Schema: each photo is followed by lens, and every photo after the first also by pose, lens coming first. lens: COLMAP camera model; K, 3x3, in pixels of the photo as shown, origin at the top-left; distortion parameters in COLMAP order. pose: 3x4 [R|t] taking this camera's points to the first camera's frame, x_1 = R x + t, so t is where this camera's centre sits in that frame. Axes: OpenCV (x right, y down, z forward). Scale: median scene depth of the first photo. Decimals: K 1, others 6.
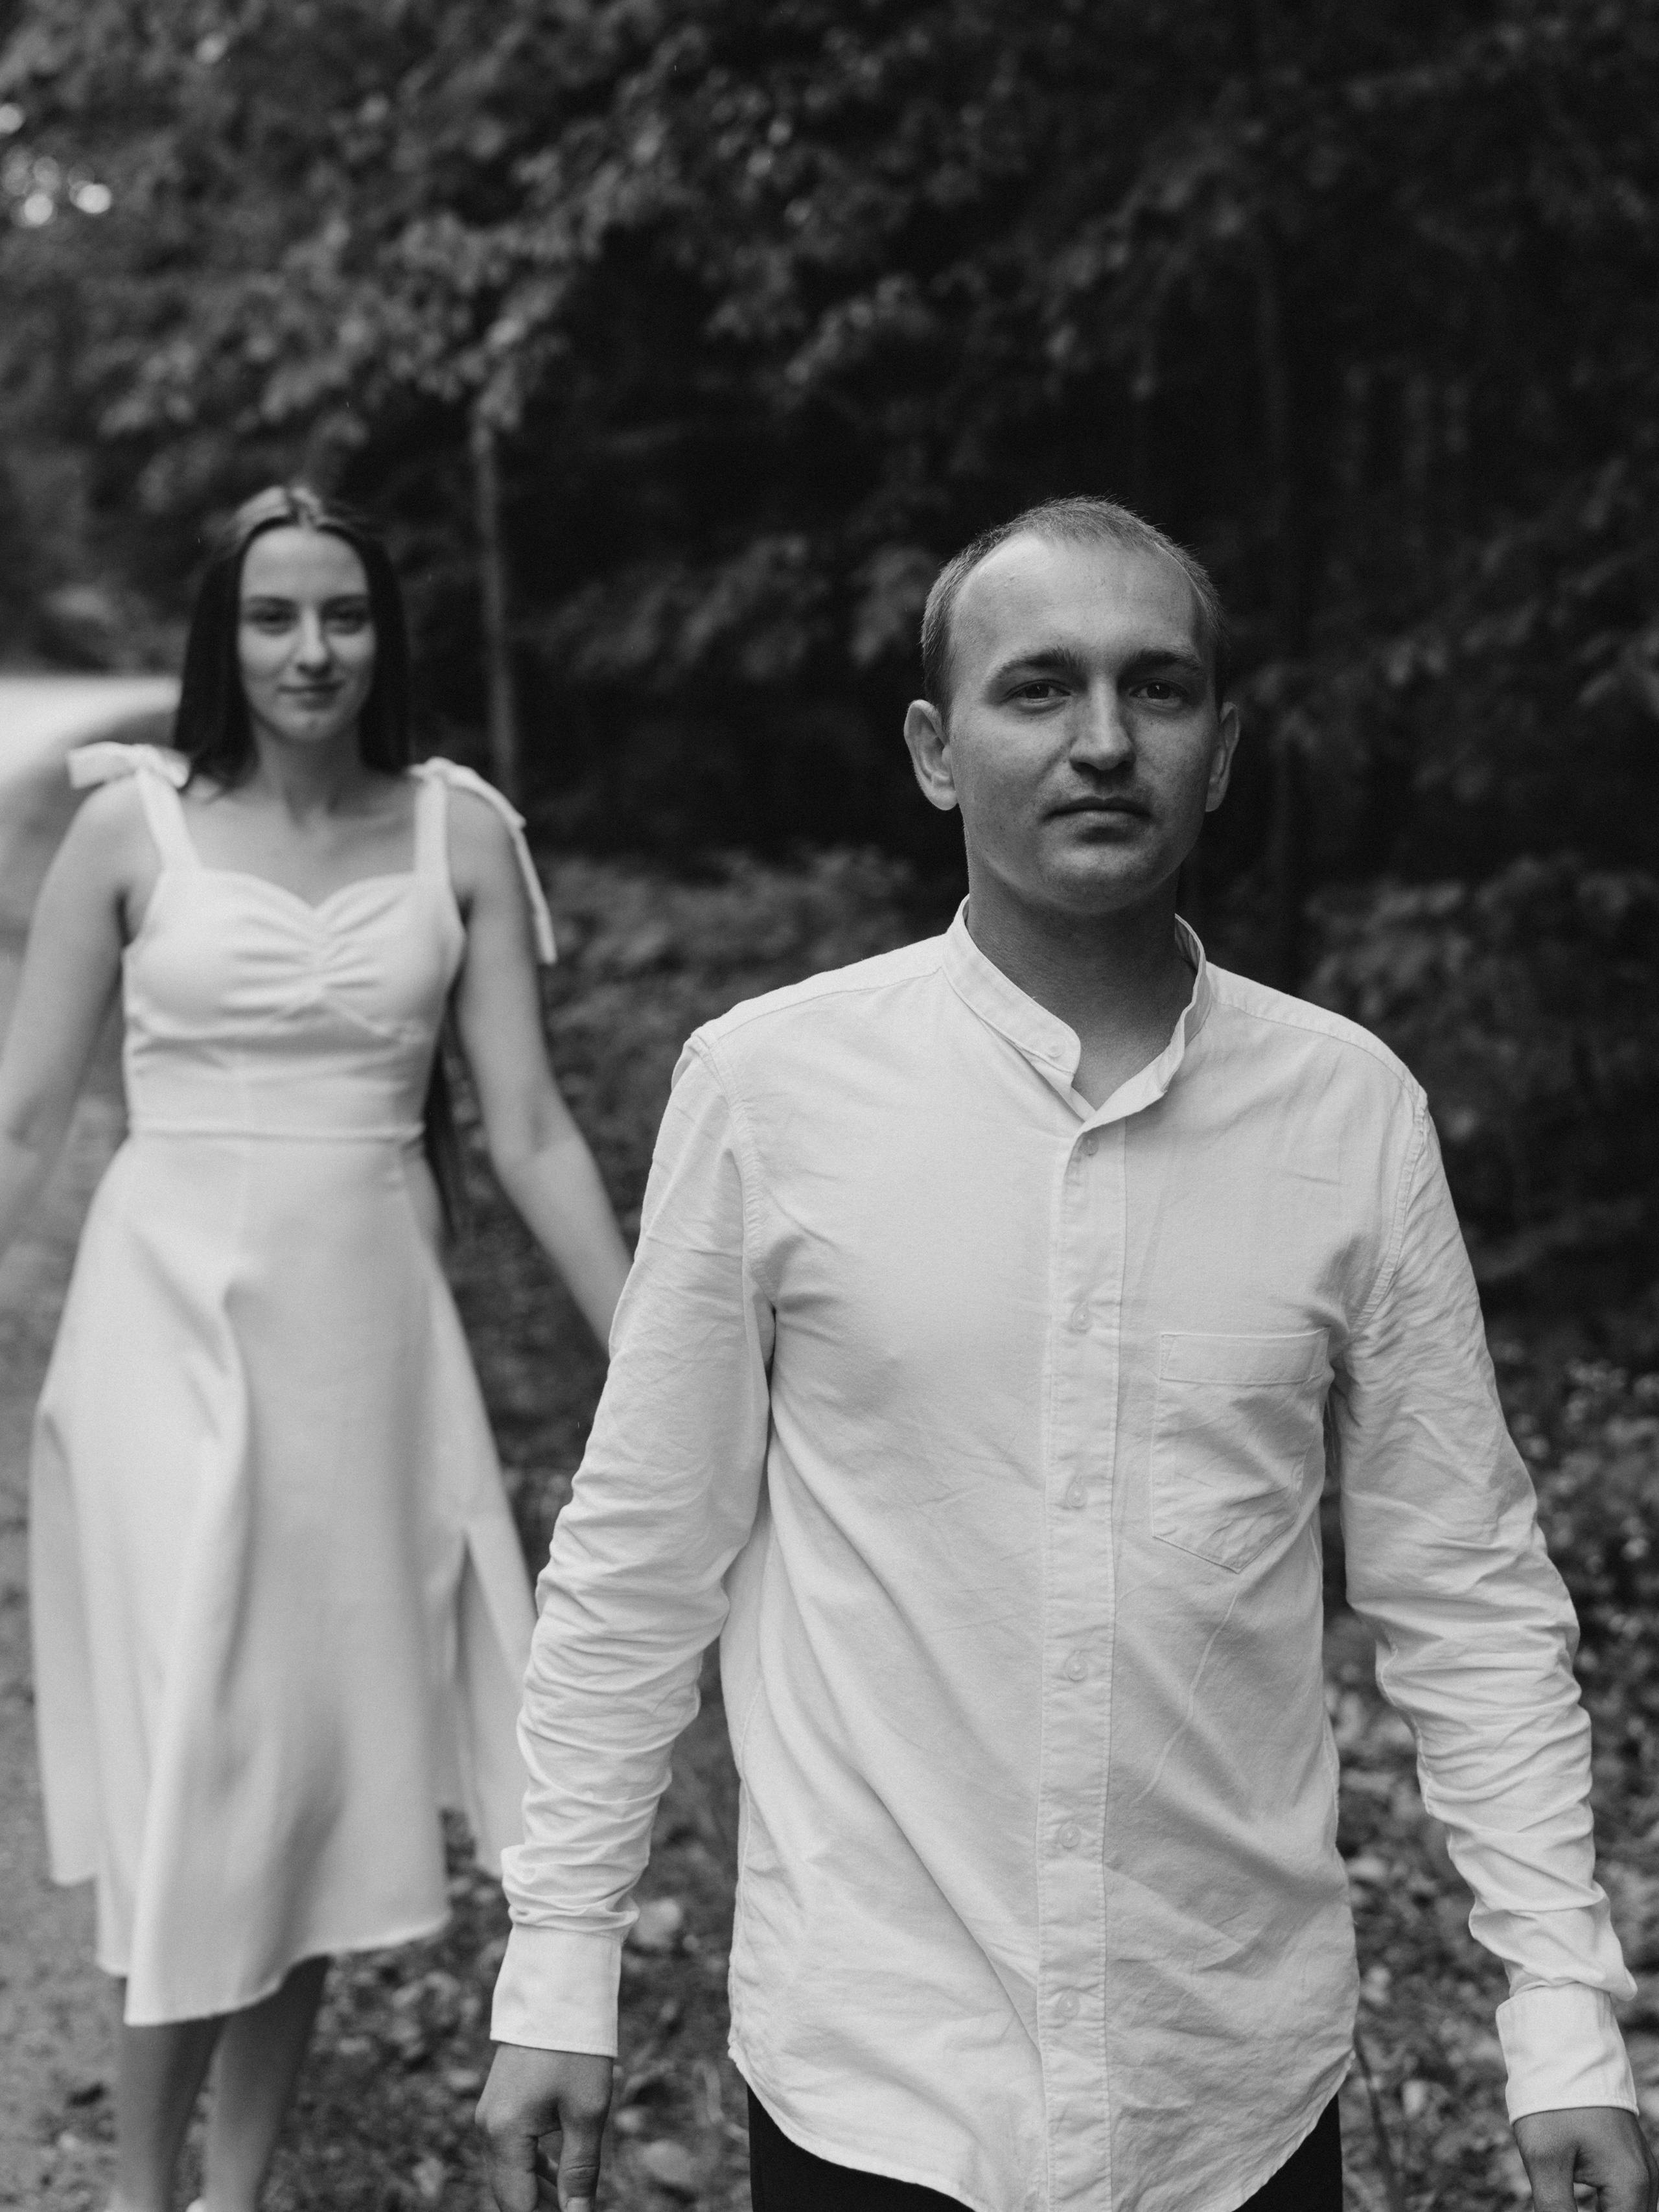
lens RADIAL K [[2412.9, 0, 829.5], [0, 2412.9, 1106.0], [0, 0, 1]] dist [-0.186793, 0.248707]
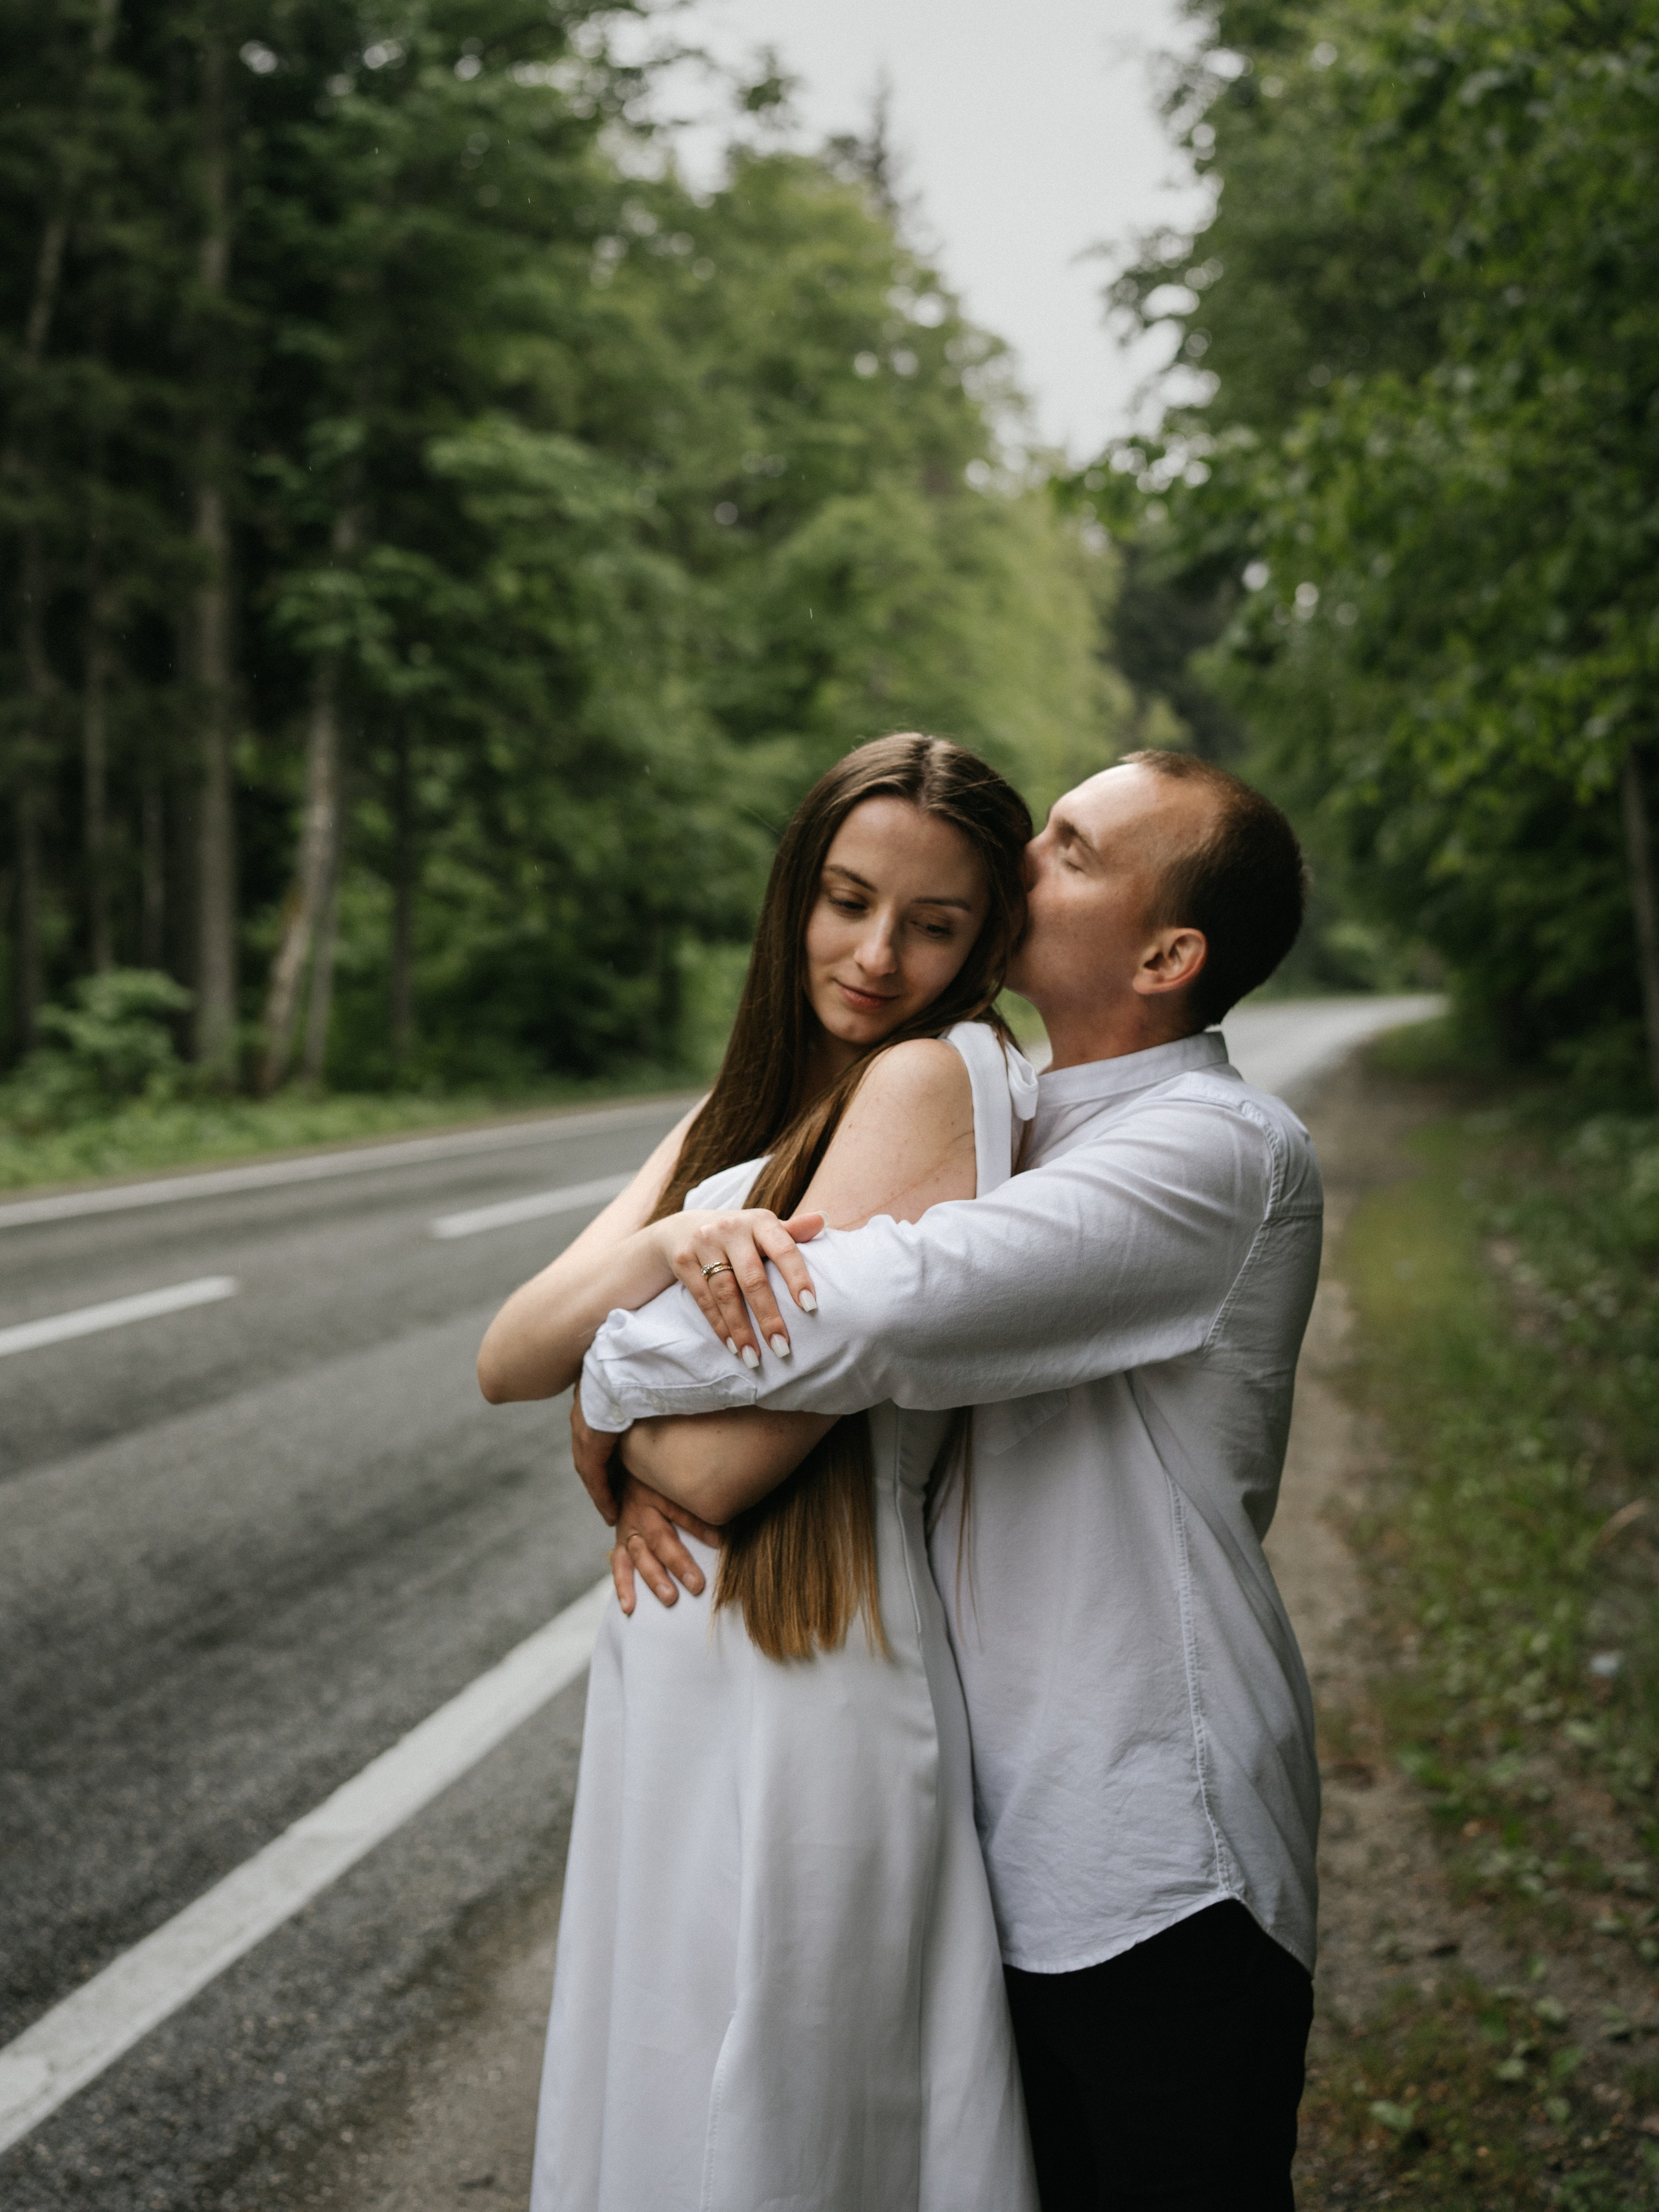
lens RADIAL K [[2412.9, 0, 829.5], [0, 2412.9, 1106.0], [0, 0, 1]] dist [-0.186793, 0.248707]
pose [[0.861884, -0.018606, -0.506765, 0.184161], [-0.051851, 0.990856, -0.124566, 0.102042], [0.504448, 0.133637, 0.853038, -0.423400]]
